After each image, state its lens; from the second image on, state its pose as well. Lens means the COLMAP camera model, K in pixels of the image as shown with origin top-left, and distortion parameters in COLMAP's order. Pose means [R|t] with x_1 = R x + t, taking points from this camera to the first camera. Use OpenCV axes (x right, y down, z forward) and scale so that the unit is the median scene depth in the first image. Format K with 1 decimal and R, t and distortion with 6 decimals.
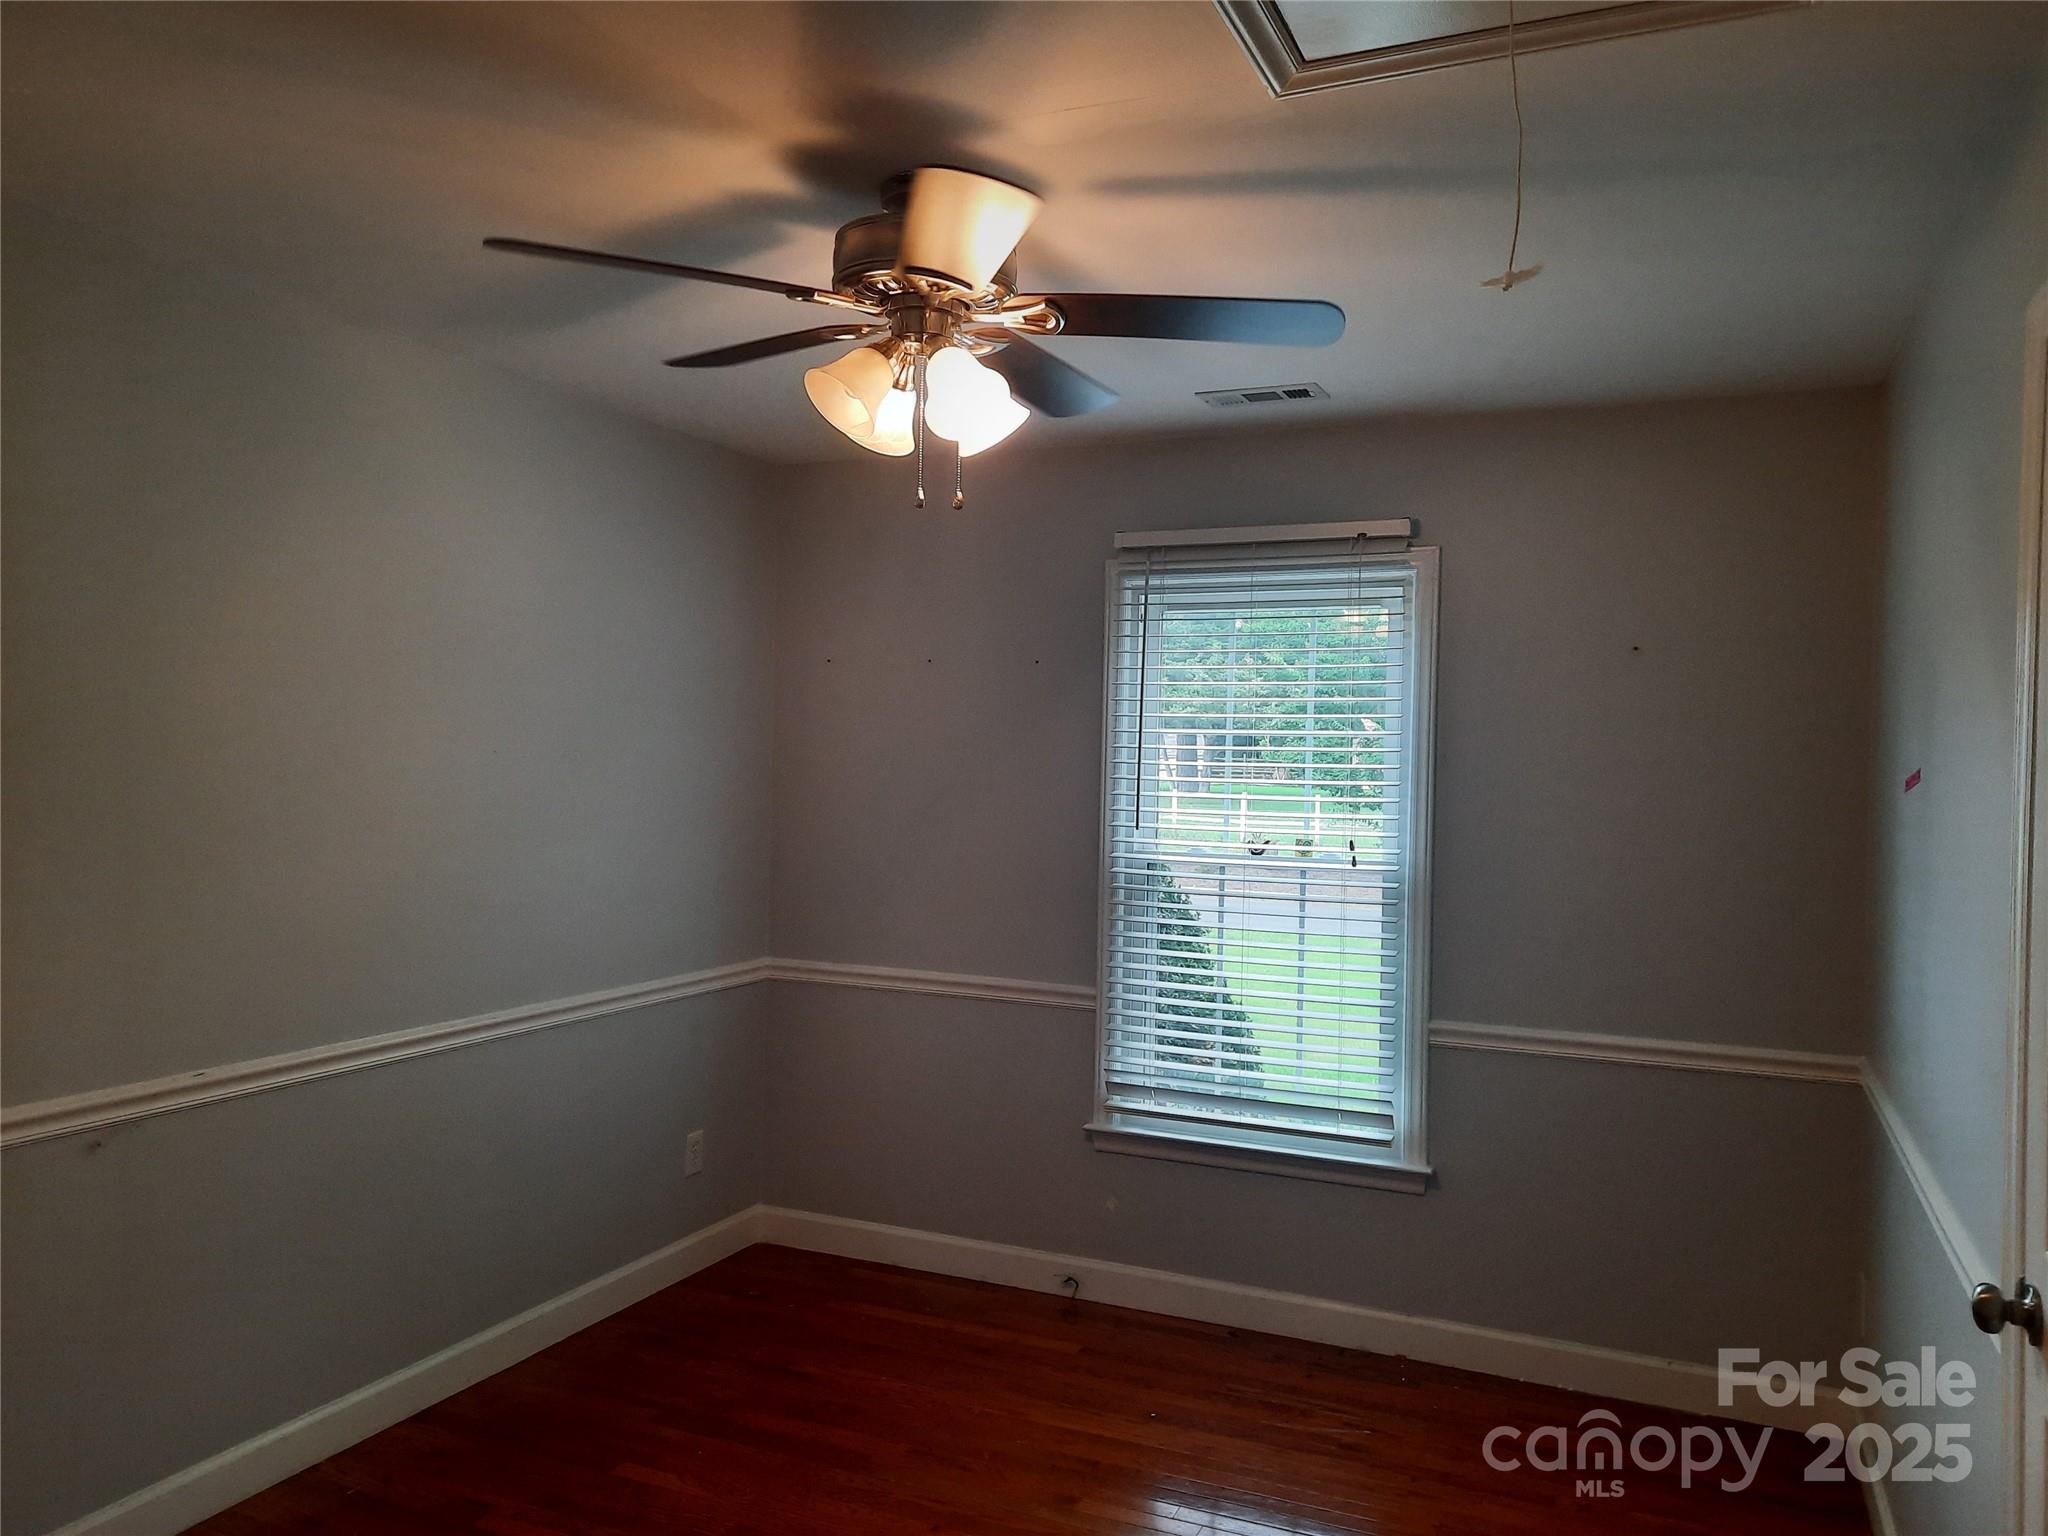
lens RADIAL K [[1500.3, 0, 1032.2], [0, 1500.3, 779.2], [0, 0, 1]] dist [0.075810, -0.084012]
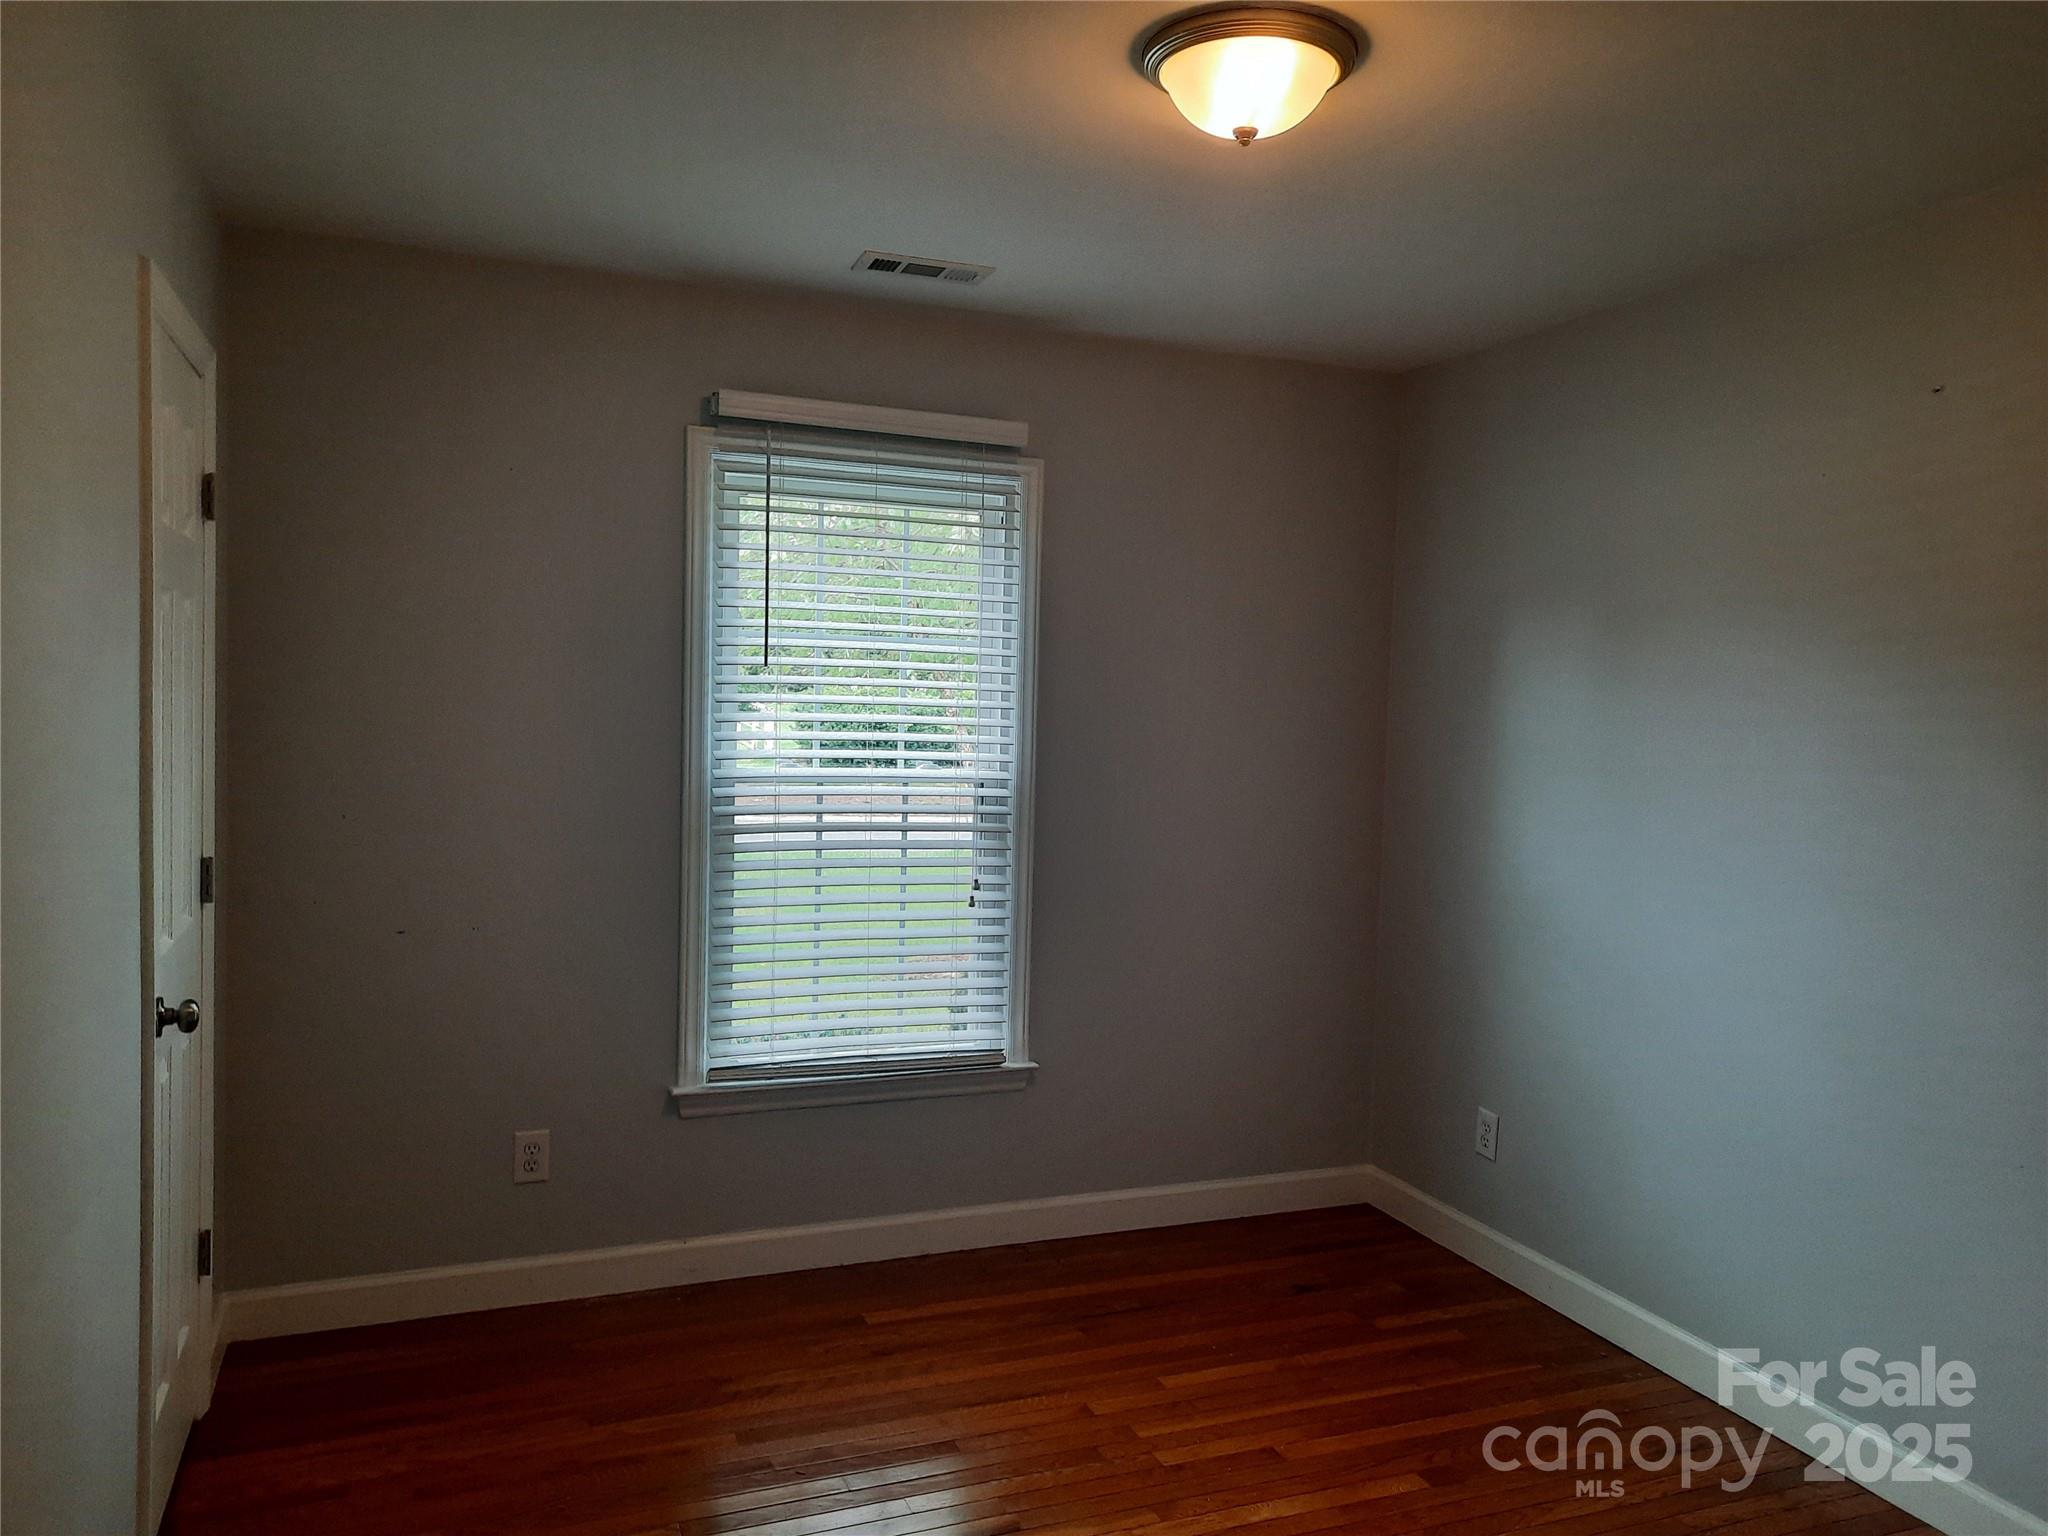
lens RADIAL K [[1500.3, 0, 1032.2], [0, 1500.3, 779.2], [0, 0, 1]] dist [0.075810, -0.084012]
pose [[0.696962, -0.038835, 0.716056, -0.472947], [0.002194, 0.998643, 0.052025, 0.009344], [-0.717105, -0.034688, 0.696102, 0.281129]]
